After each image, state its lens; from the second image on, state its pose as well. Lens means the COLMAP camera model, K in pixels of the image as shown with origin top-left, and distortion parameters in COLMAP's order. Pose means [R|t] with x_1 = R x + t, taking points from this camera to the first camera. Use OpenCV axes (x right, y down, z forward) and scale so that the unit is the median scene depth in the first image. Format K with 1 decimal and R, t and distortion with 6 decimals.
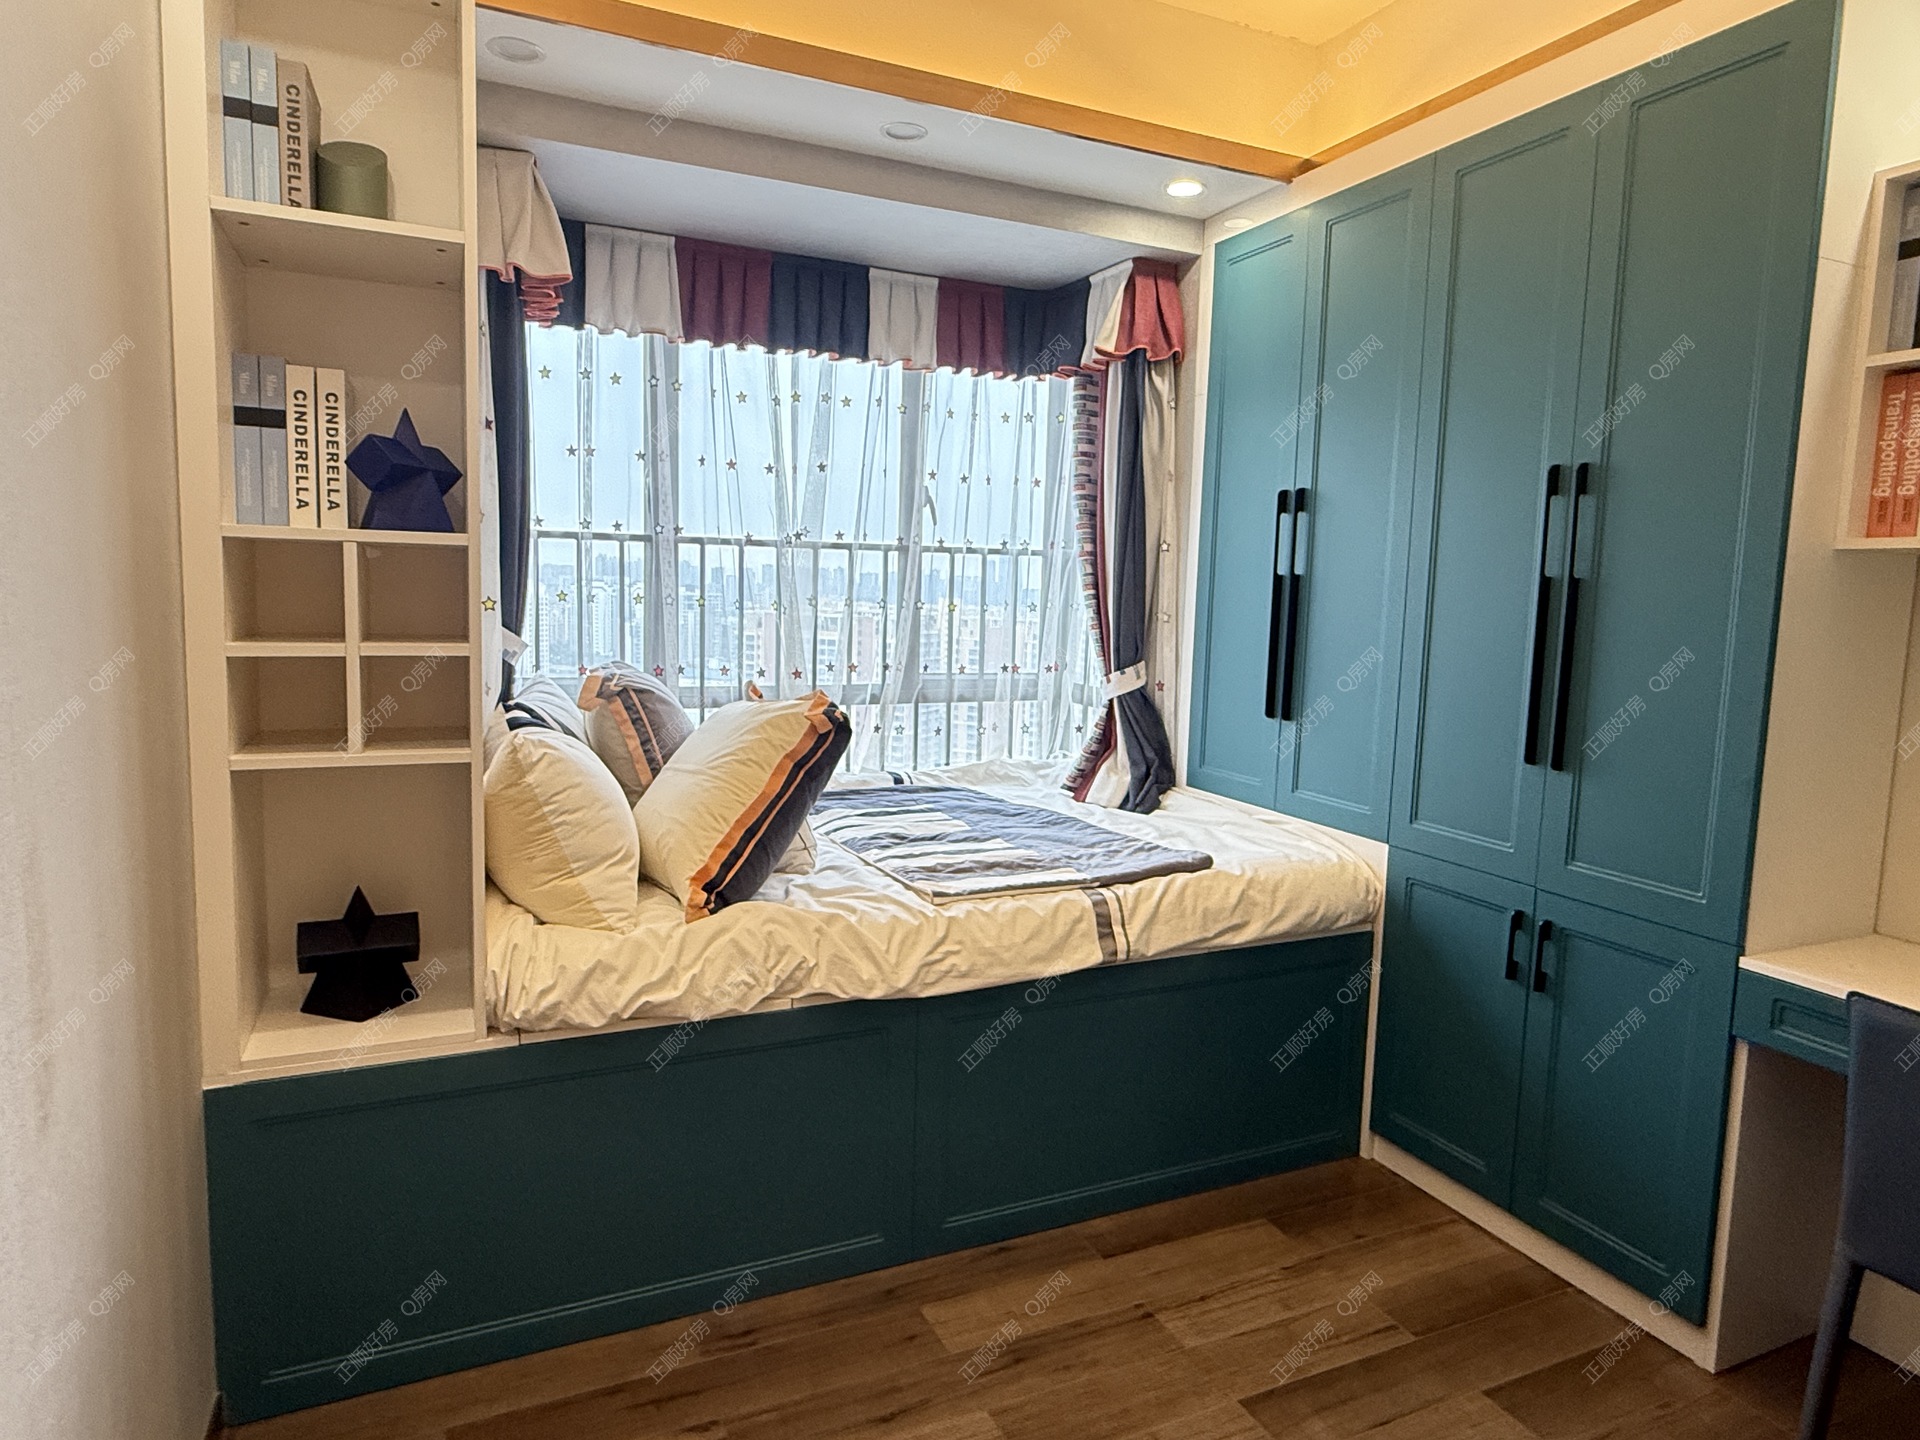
lens RADIAL K [[1152.1, 0, 962.6], [0, 1152.1, 710.9], [0, 0, 1]] dist [0.003306, -0.001506]
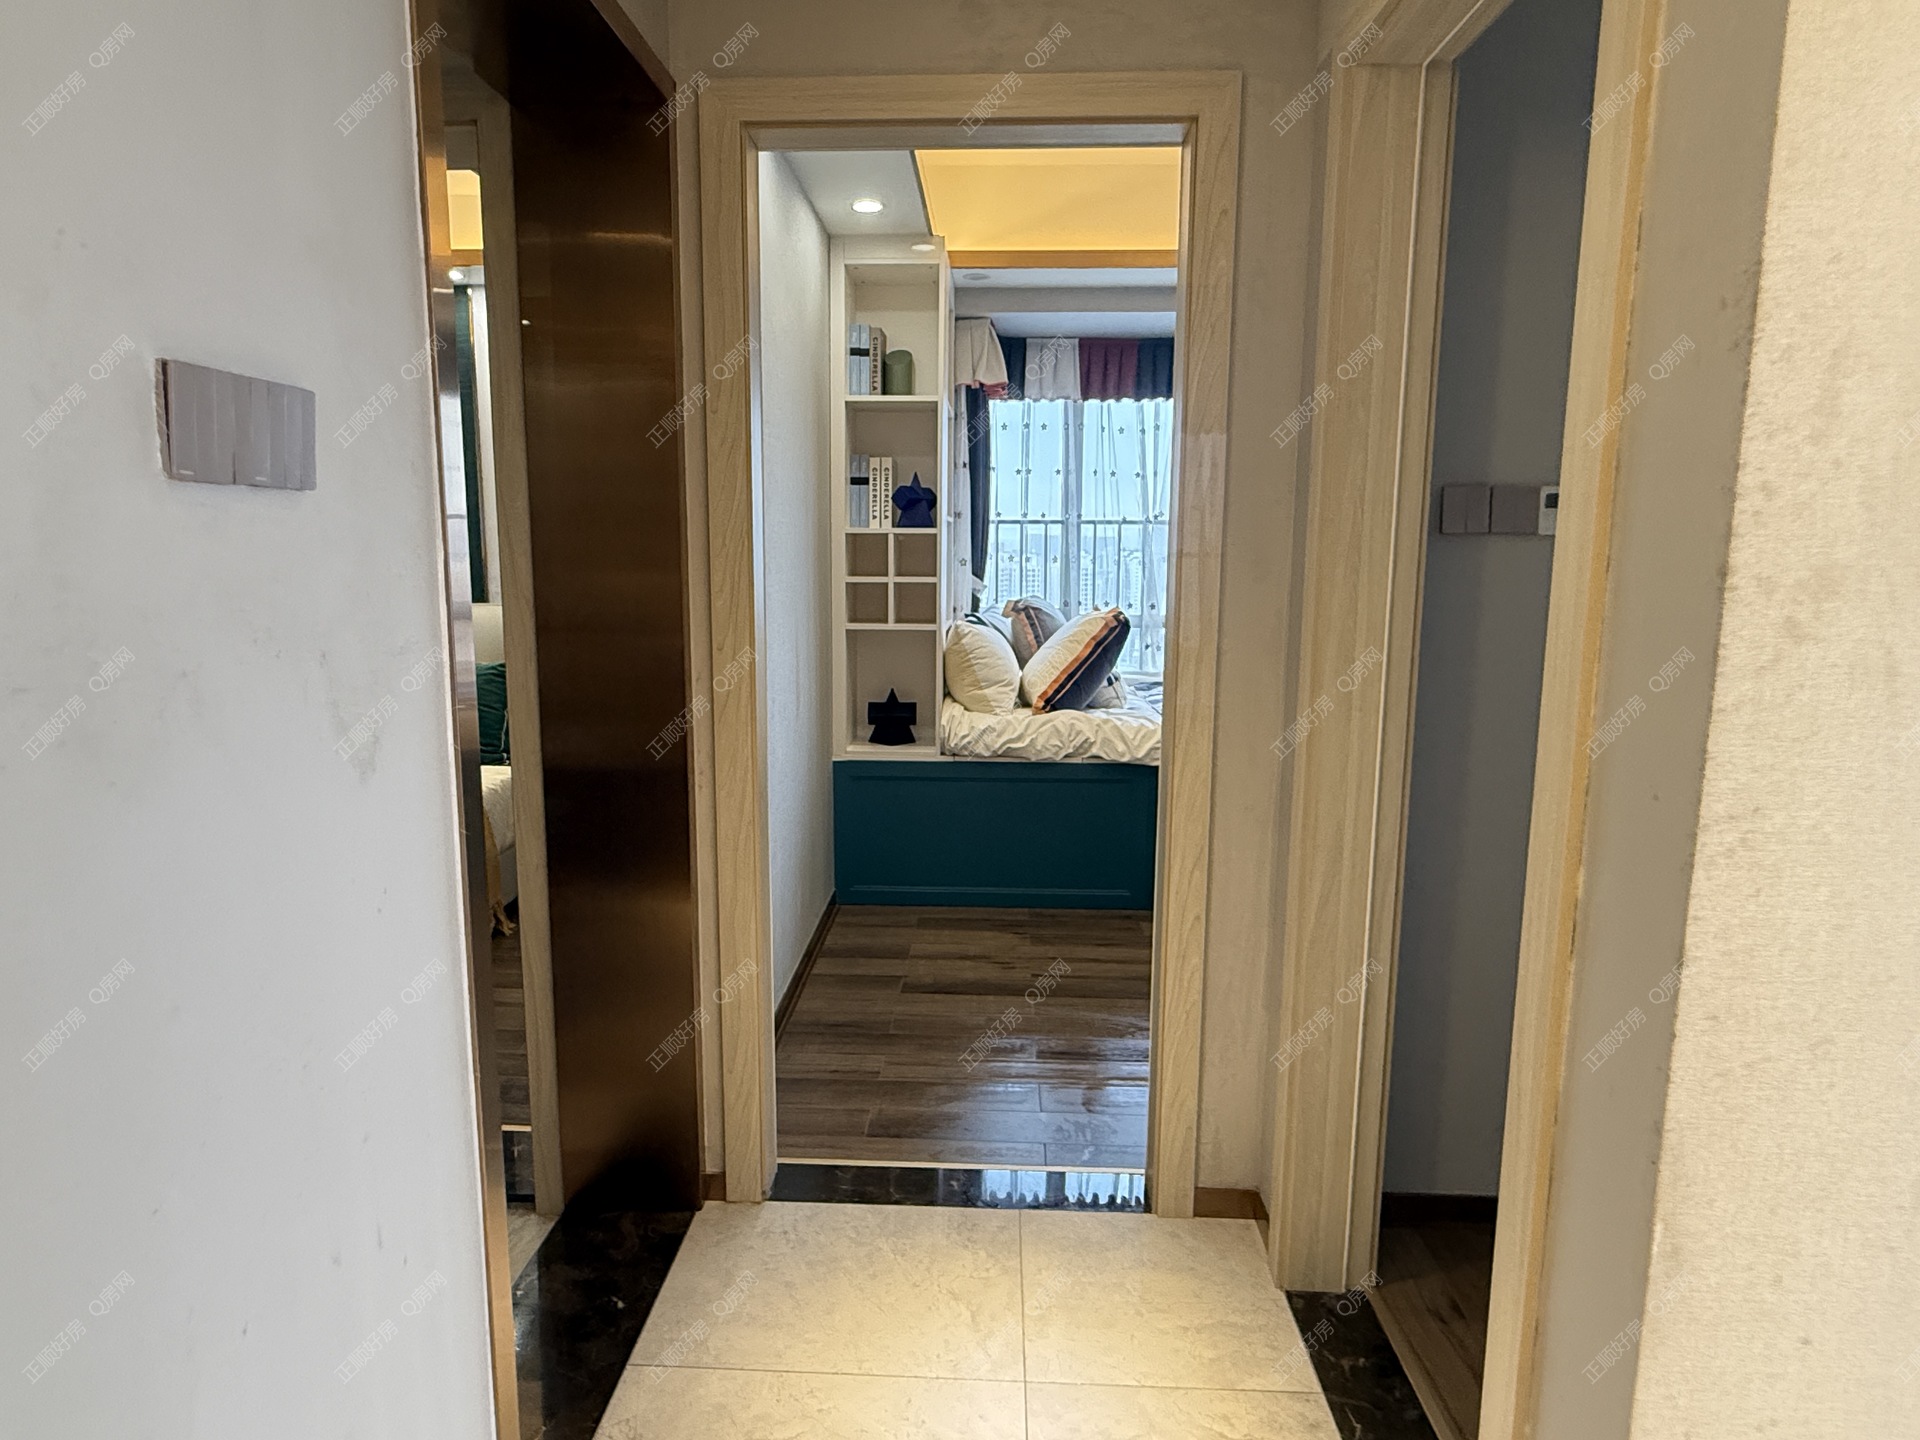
lens RADIAL K [[1152.1, 0, 958.2], [0, 1152.1, 722.3], [0, 0, 1]] dist [0.003306, -0.001506]
pose [[0.895624, 0.045718, -0.442457, 0.540564], [-0.029151, 0.998598, 0.044176, 0.108355], [0.443857, -0.026667, 0.895701, -0.878927]]
